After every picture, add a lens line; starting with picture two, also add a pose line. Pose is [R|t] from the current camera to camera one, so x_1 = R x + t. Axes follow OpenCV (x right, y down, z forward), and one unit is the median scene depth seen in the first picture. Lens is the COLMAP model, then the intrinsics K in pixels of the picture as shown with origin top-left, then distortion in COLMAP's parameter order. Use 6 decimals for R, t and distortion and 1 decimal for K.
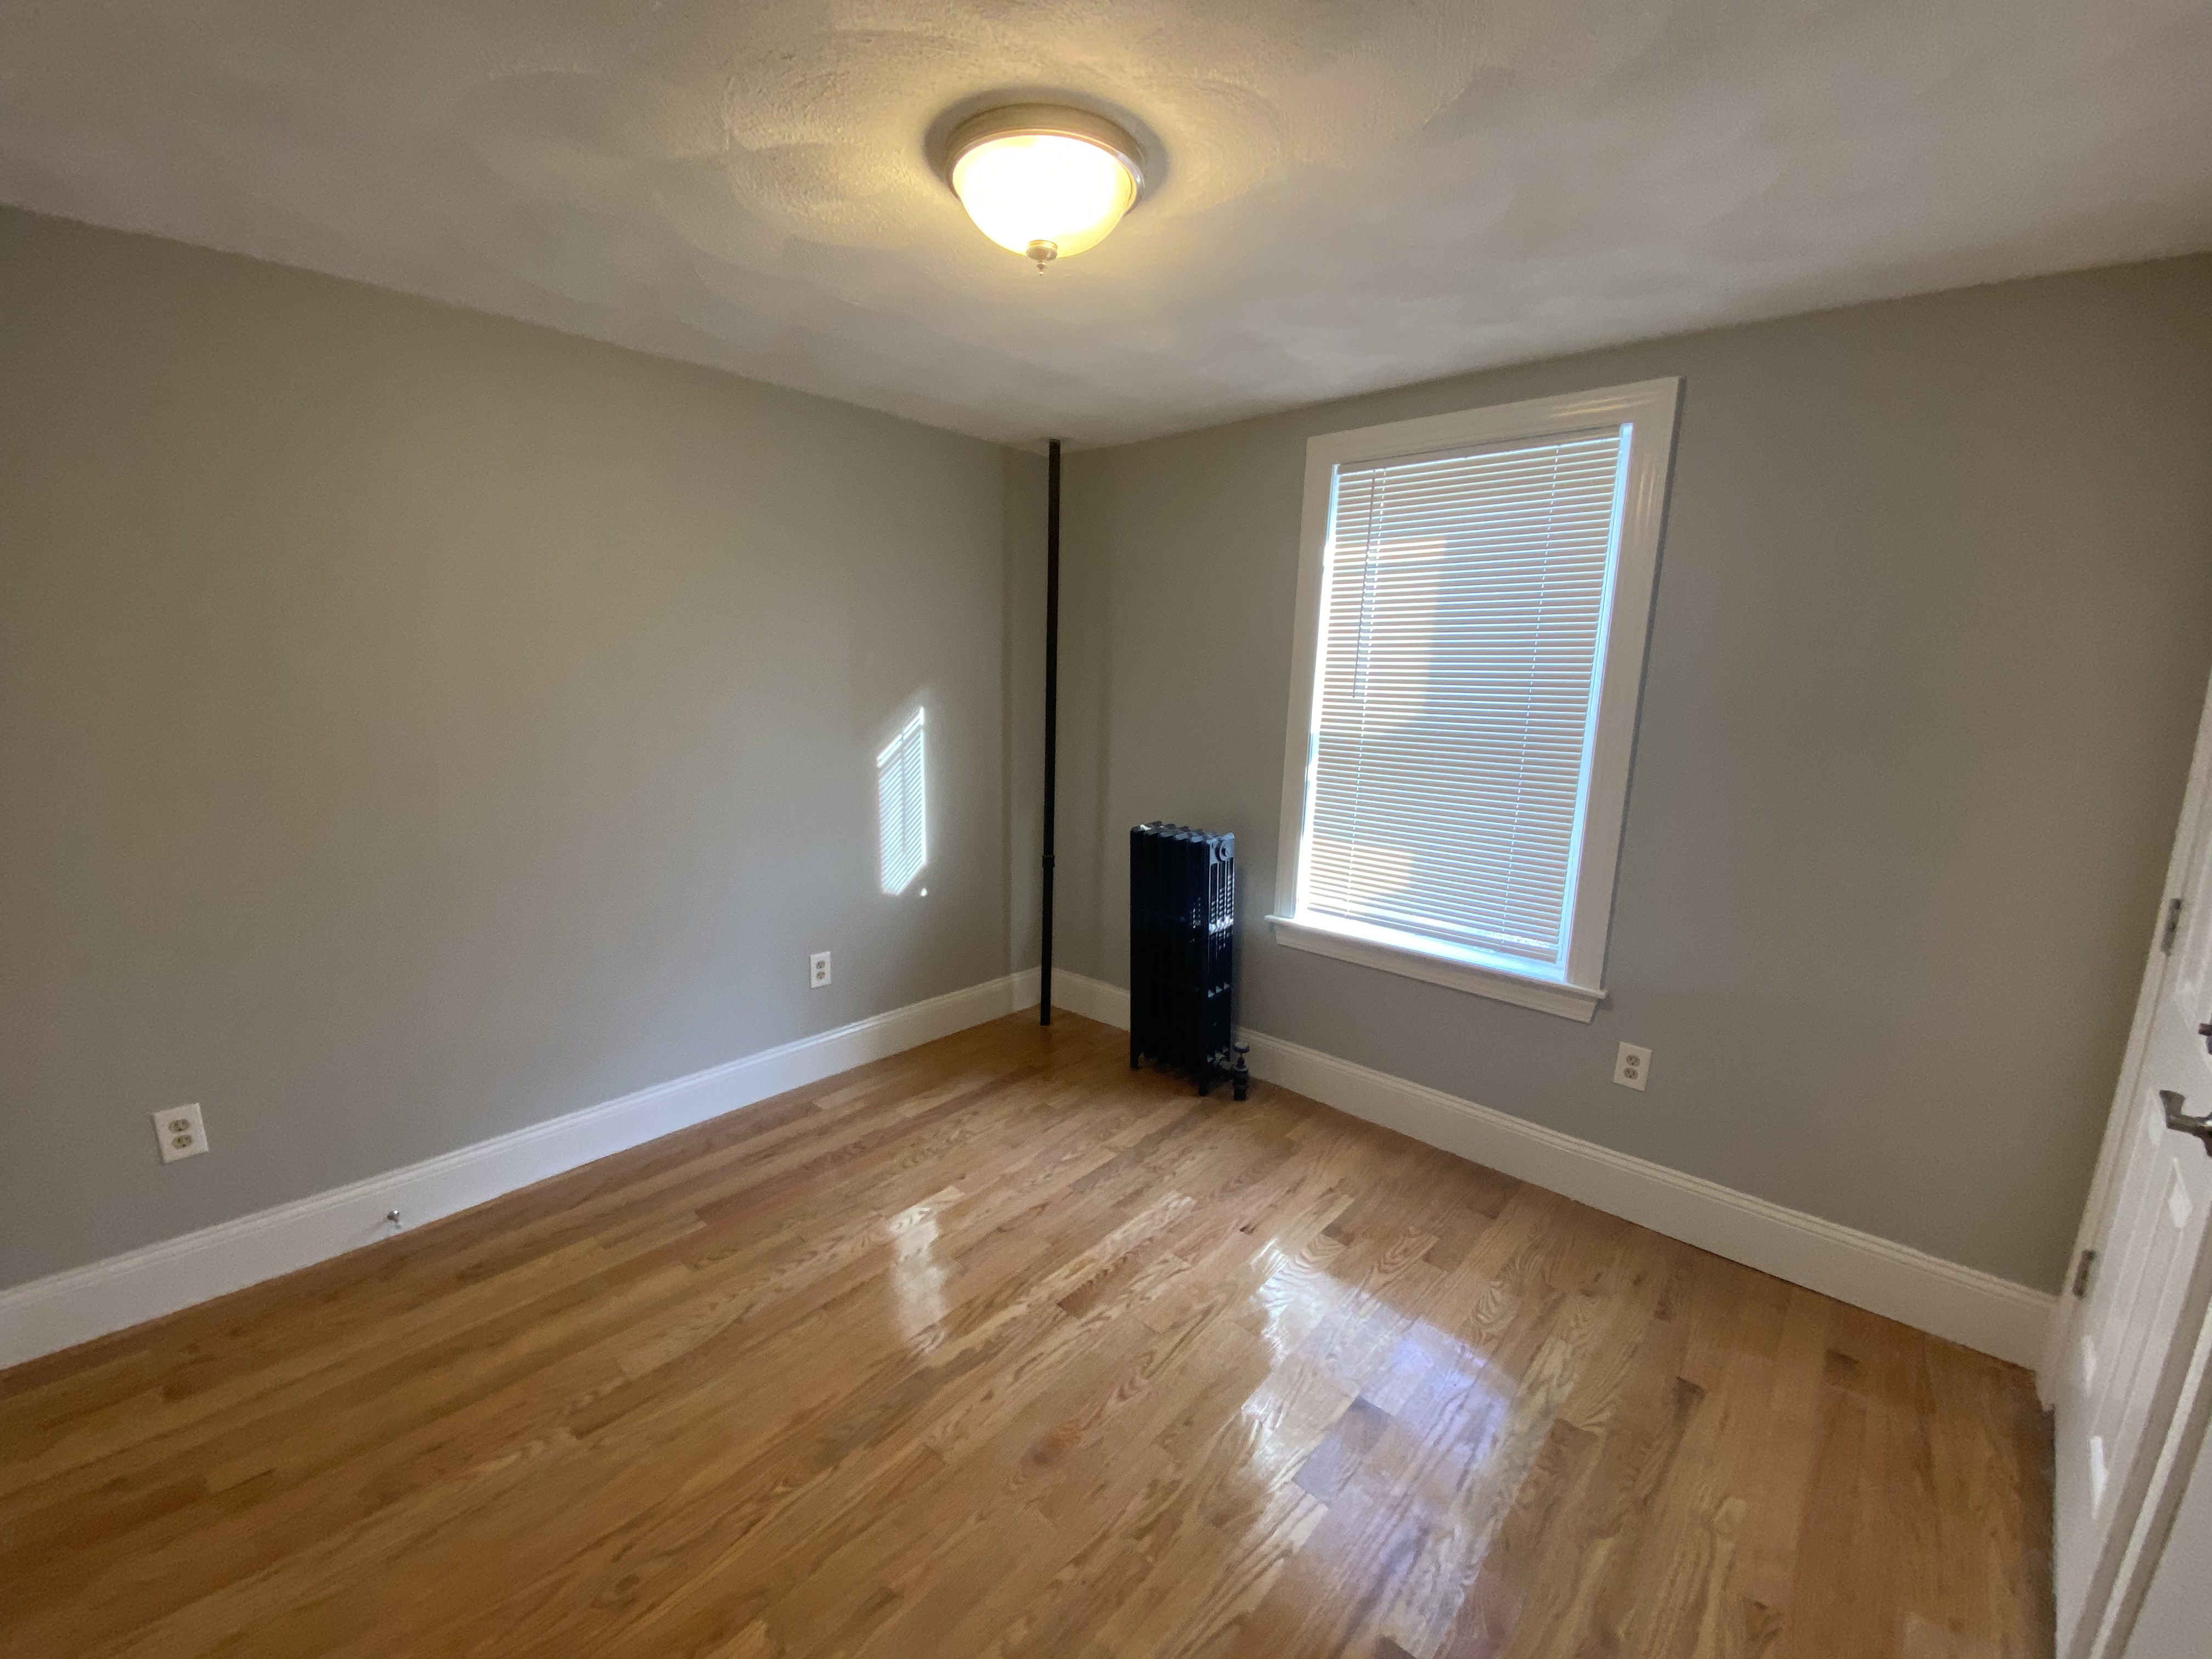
lens RADIAL K [[896.5, 0, 1110.3], [0, 896.5, 825.2], [0, 0, 1]] dist [0.024287, -0.021813]
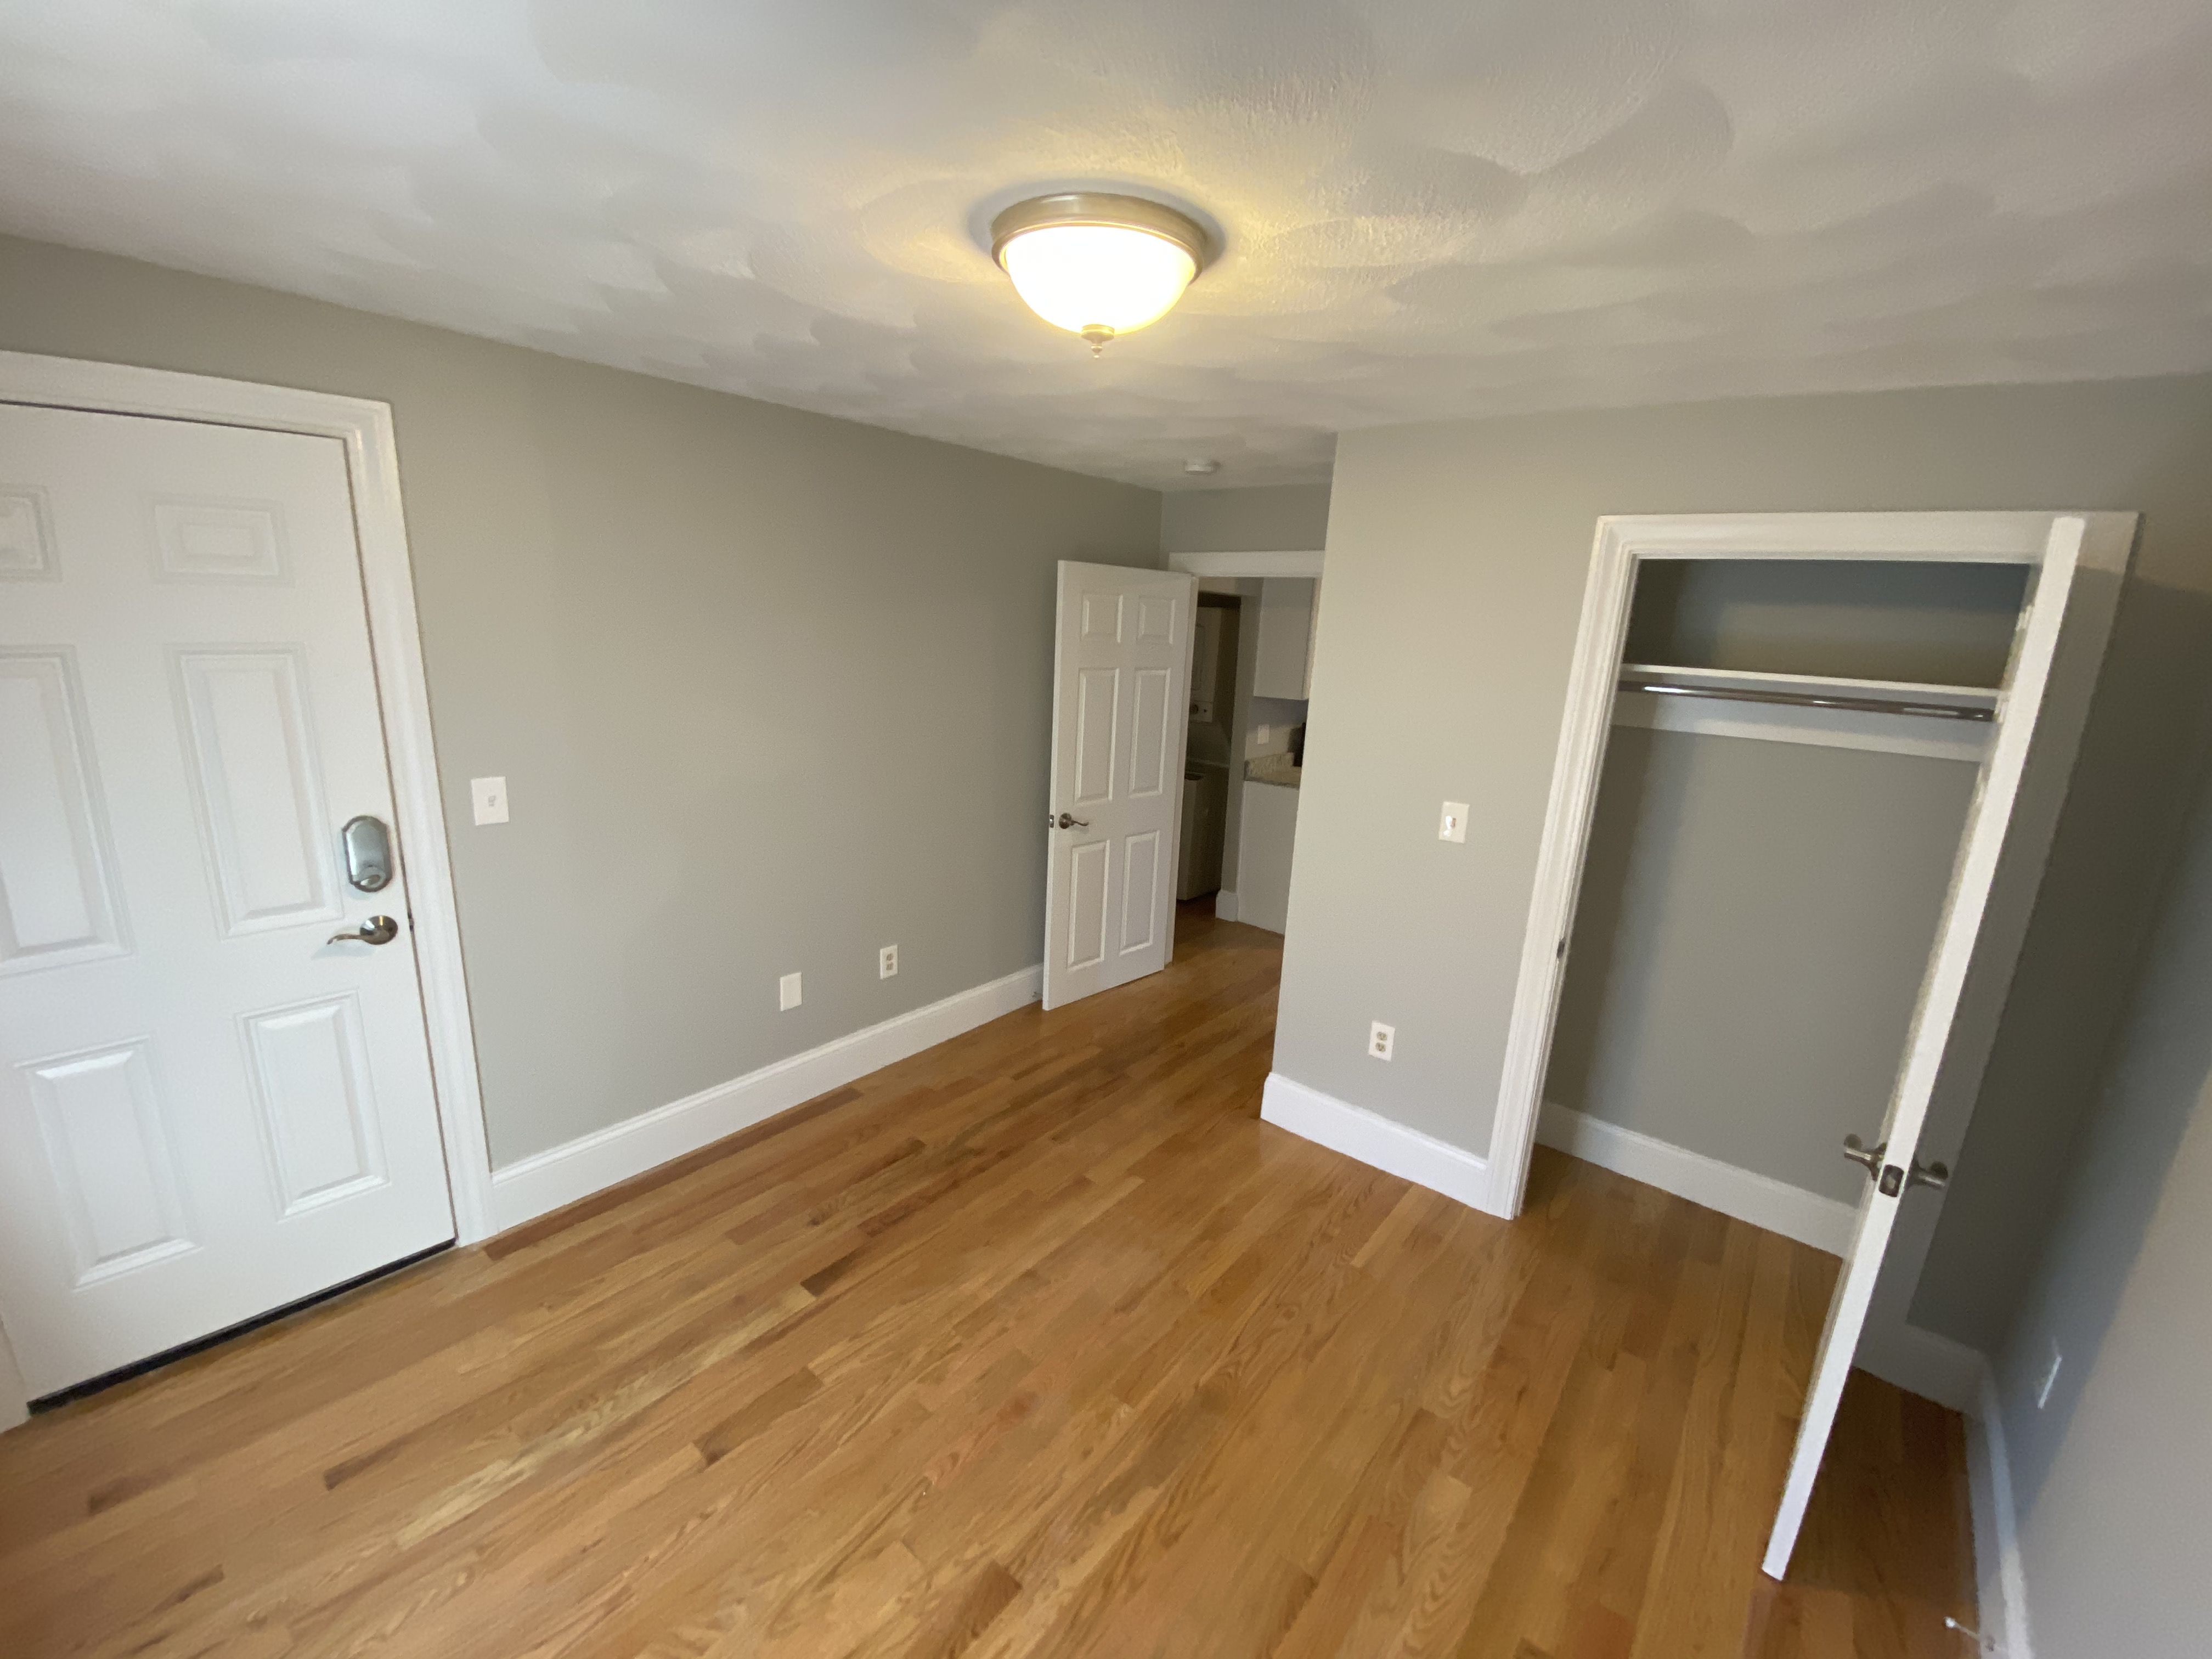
lens RADIAL K [[901.3, 0, 1106.0], [0, 901.3, 829.5], [0, 0, 1]] dist [0.037084, -0.025423]
pose [[-0.995838, -0.061674, -0.067103, -0.031559], [-0.083498, 0.912487, 0.400495, -0.311748], [0.036531, 0.404431, -0.913839, 1.185669]]
